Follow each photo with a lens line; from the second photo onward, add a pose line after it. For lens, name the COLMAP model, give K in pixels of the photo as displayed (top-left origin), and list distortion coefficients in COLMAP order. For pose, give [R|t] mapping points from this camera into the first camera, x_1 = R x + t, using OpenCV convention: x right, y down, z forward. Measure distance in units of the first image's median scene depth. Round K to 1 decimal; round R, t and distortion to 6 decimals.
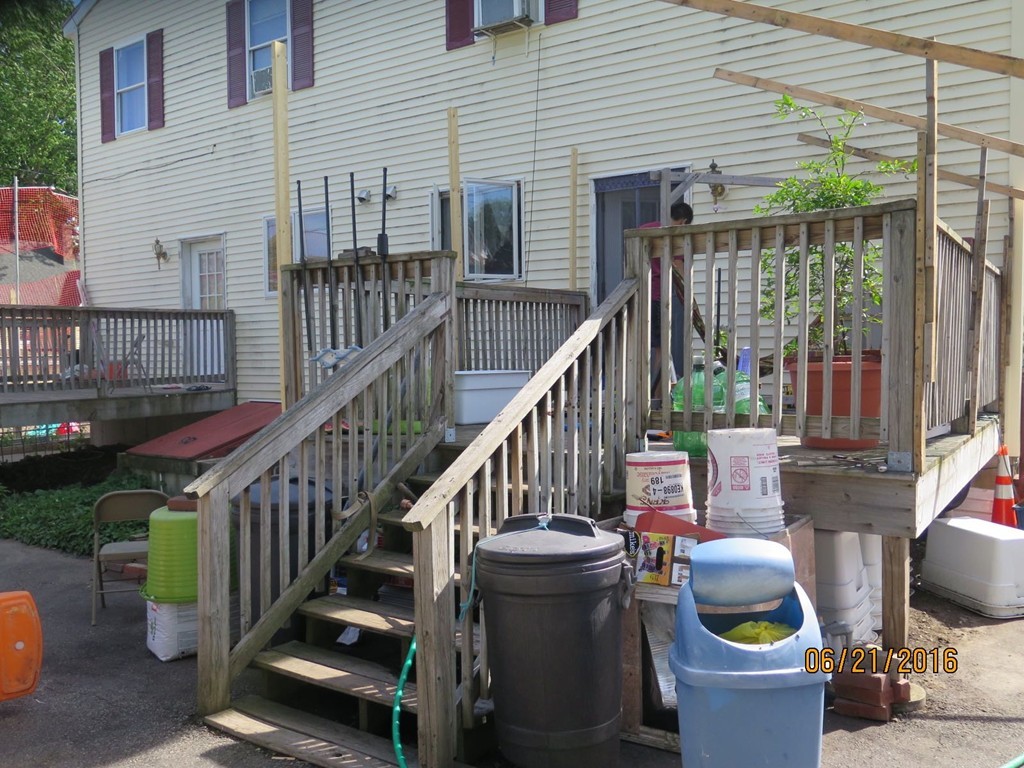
lens RADIAL K [[856.1, 0, 518.0], [0, 856.1, 384.3], [0, 0, 1]] dist [-0.034649, 0.019165]
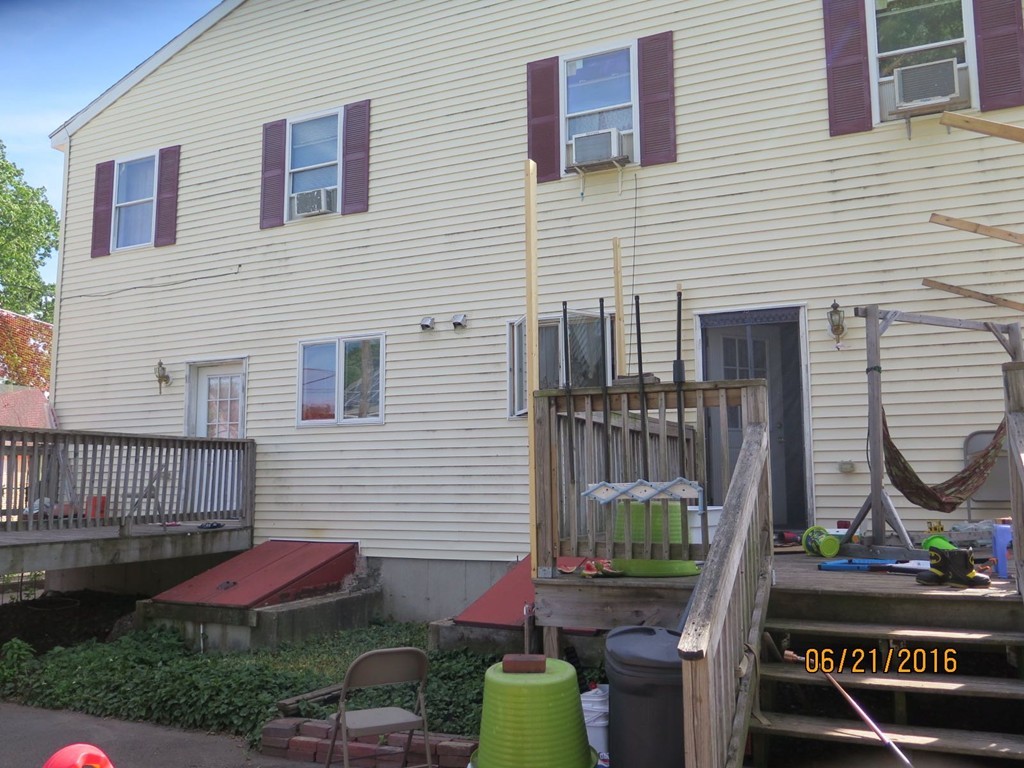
lens RADIAL K [[856.1, 0, 508.7], [0, 856.1, 377.4], [0, 0, 1]] dist [-0.034649, 0.019165]
pose [[0.987123, 0.025468, 0.157922, -0.219049], [0.001048, 0.986193, -0.165595, -0.000302], [-0.159959, 0.163628, 0.973468, 0.050342]]
